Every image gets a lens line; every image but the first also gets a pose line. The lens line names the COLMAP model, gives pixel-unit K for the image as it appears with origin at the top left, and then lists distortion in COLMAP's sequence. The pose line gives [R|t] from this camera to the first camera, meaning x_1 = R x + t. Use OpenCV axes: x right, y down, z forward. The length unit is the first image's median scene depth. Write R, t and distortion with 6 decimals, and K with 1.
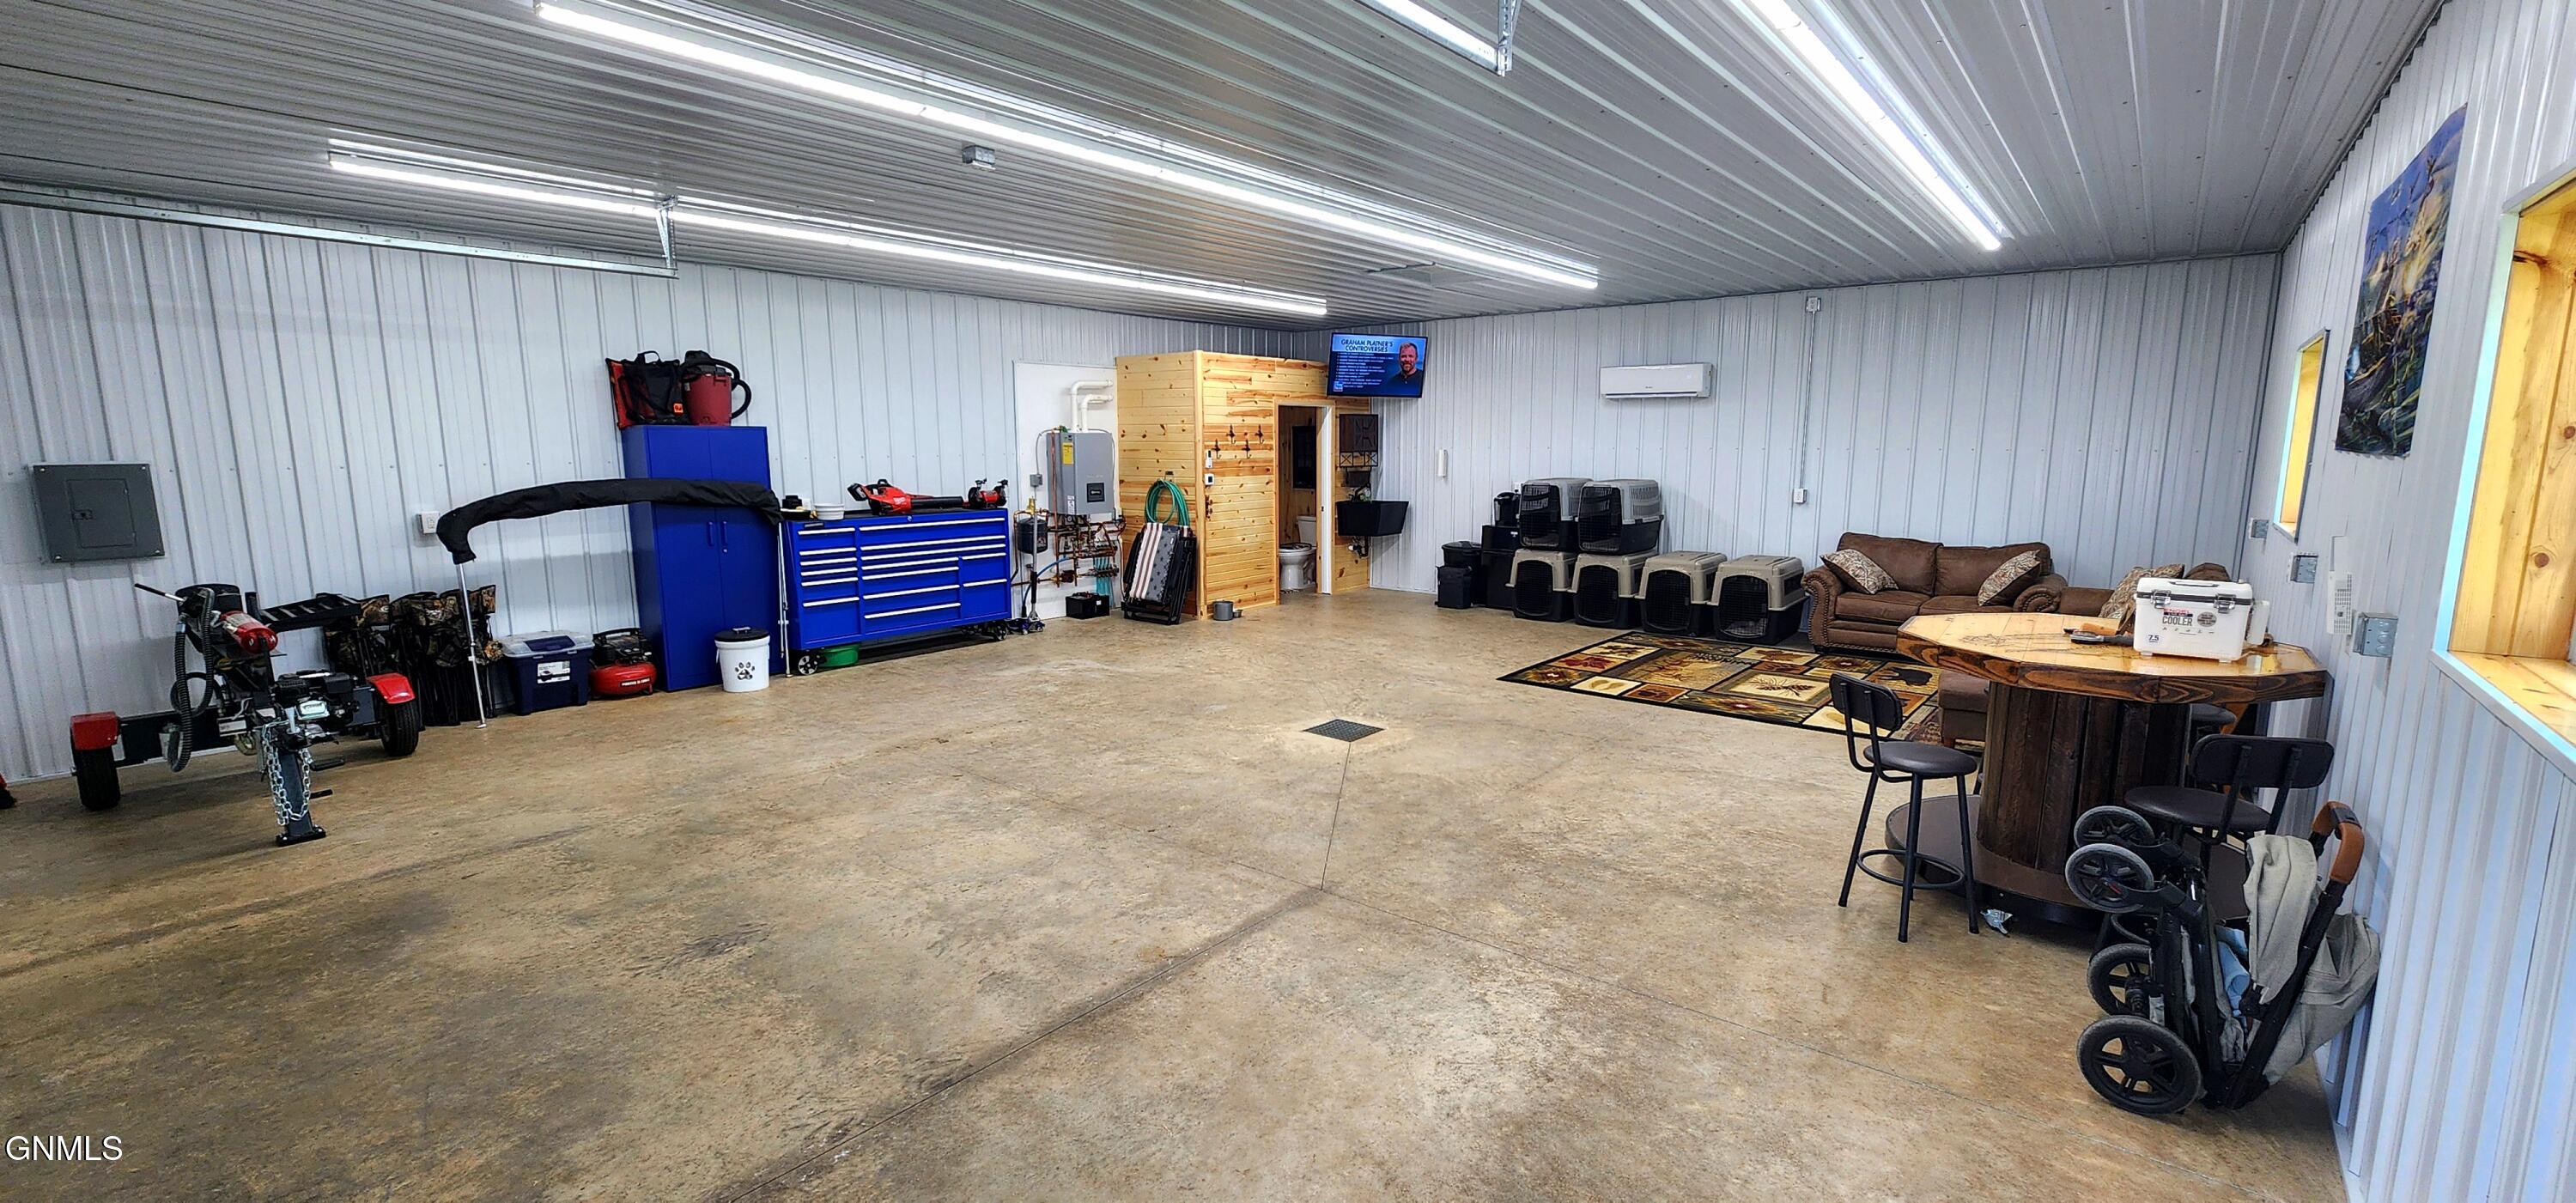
lens RADIAL K [[1056.6, 0, 1293.1], [0, 1056.6, 598.5], [0, 0, 1]] dist [-0.000367, 0.000549]
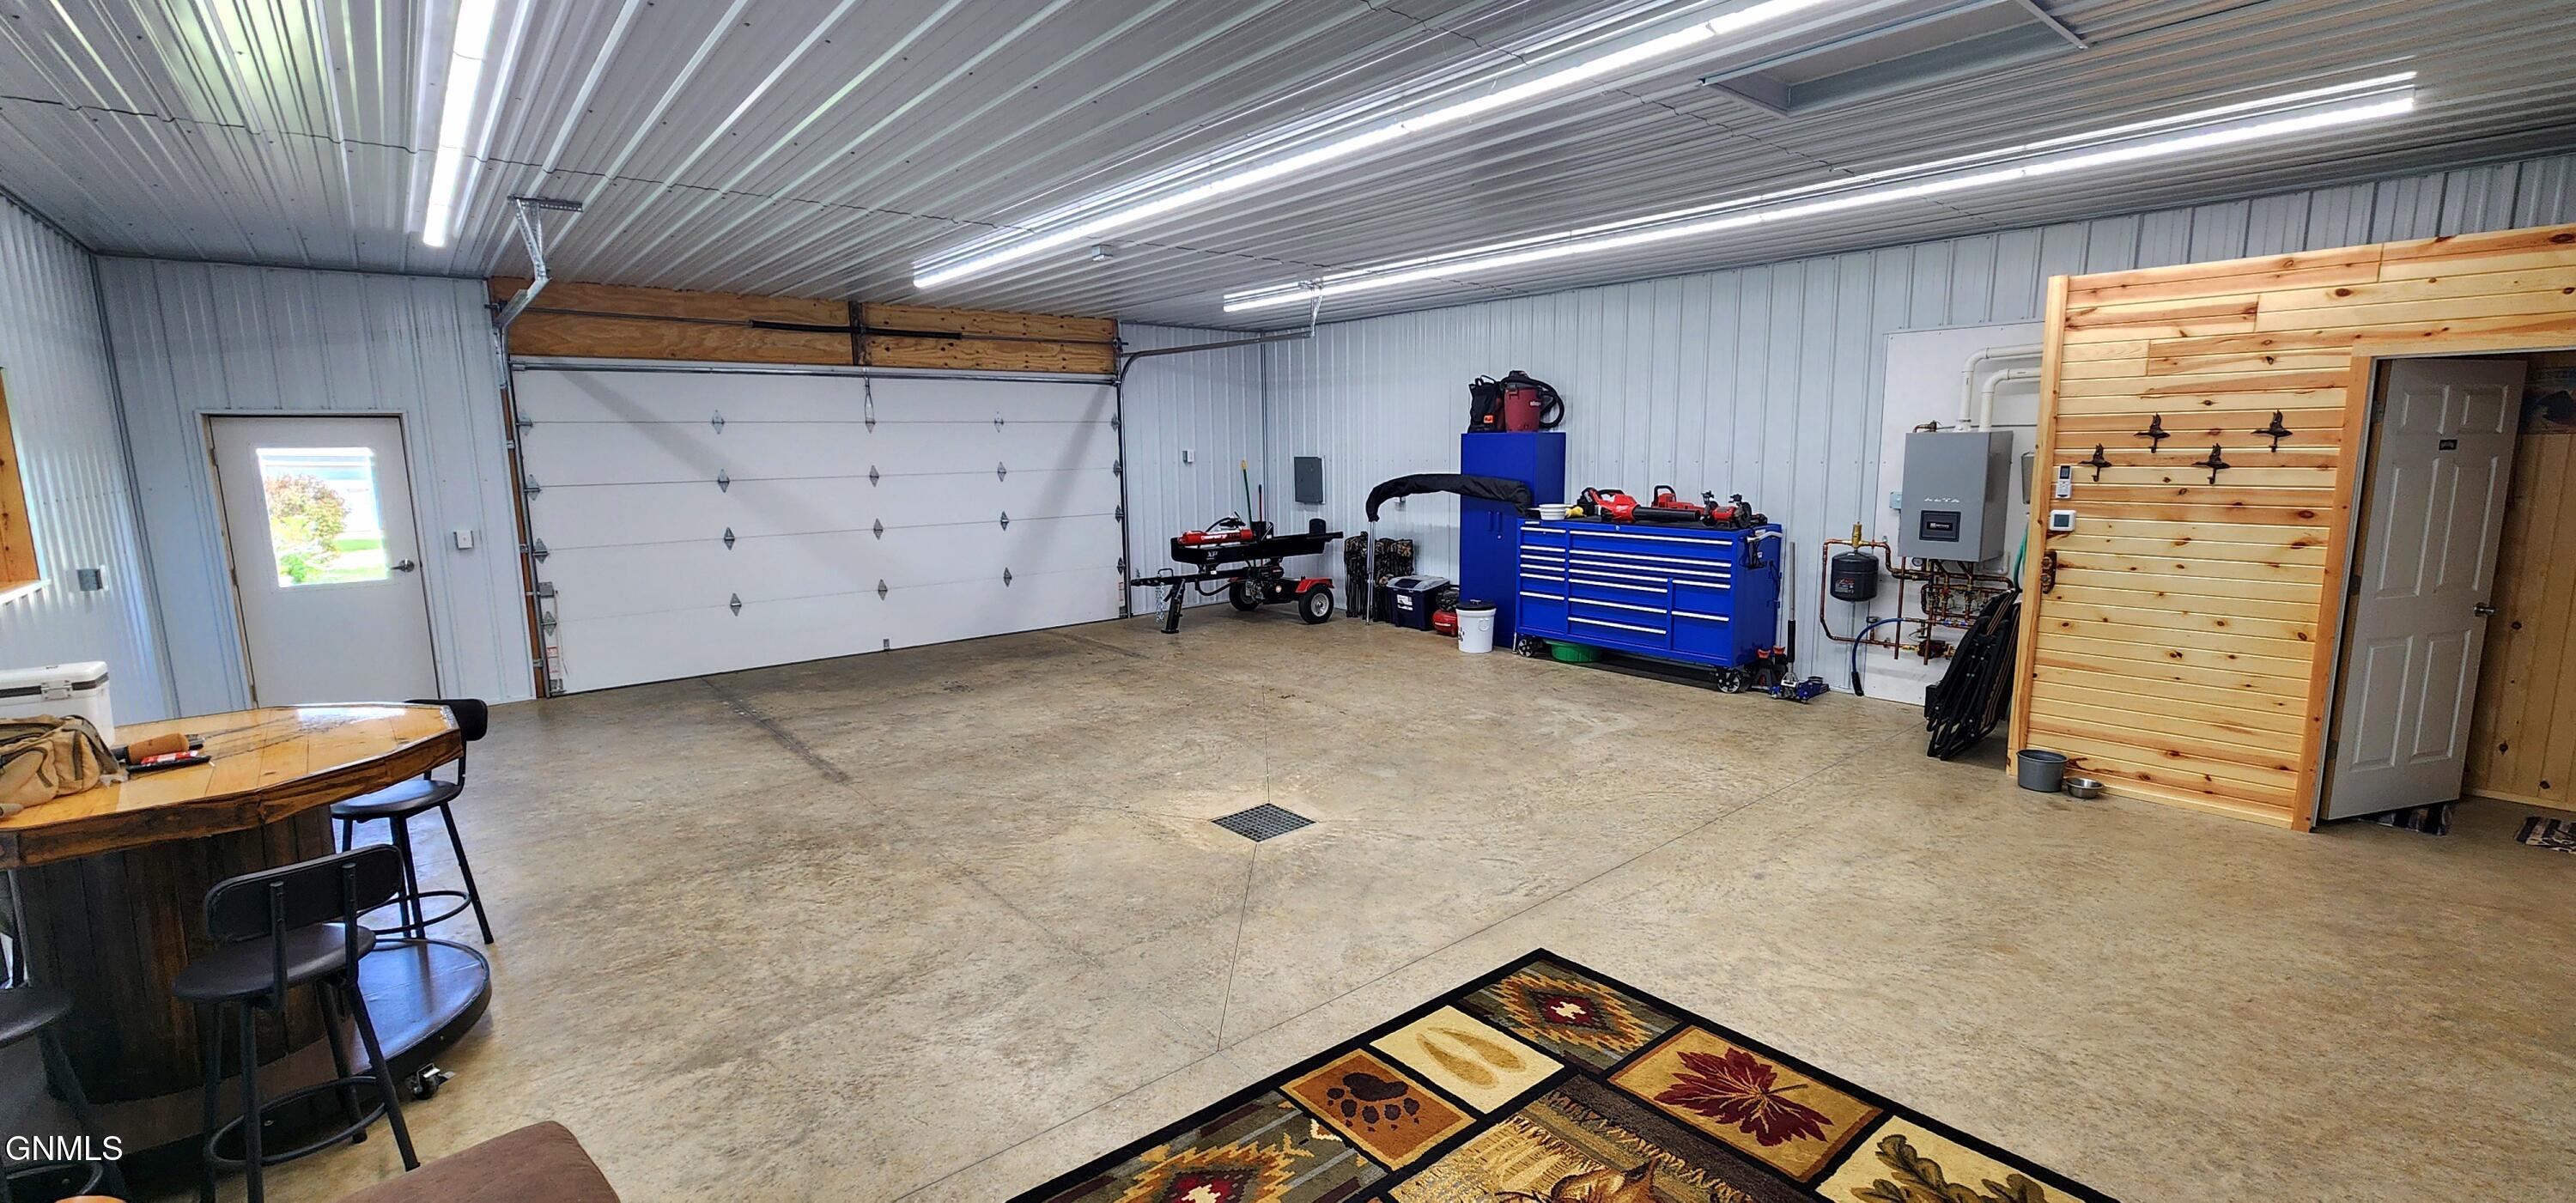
lens RADIAL K [[1056.6, 0, 1293.9], [0, 1056.6, 606.5], [0, 0, 1]] dist [-0.000367, 0.000549]
pose [[-0.178163, 0.158677, -0.971123, 0.894018], [-0.133621, 0.973870, 0.183640, -0.205895], [0.974886, 0.162480, -0.152305, 1.263827]]
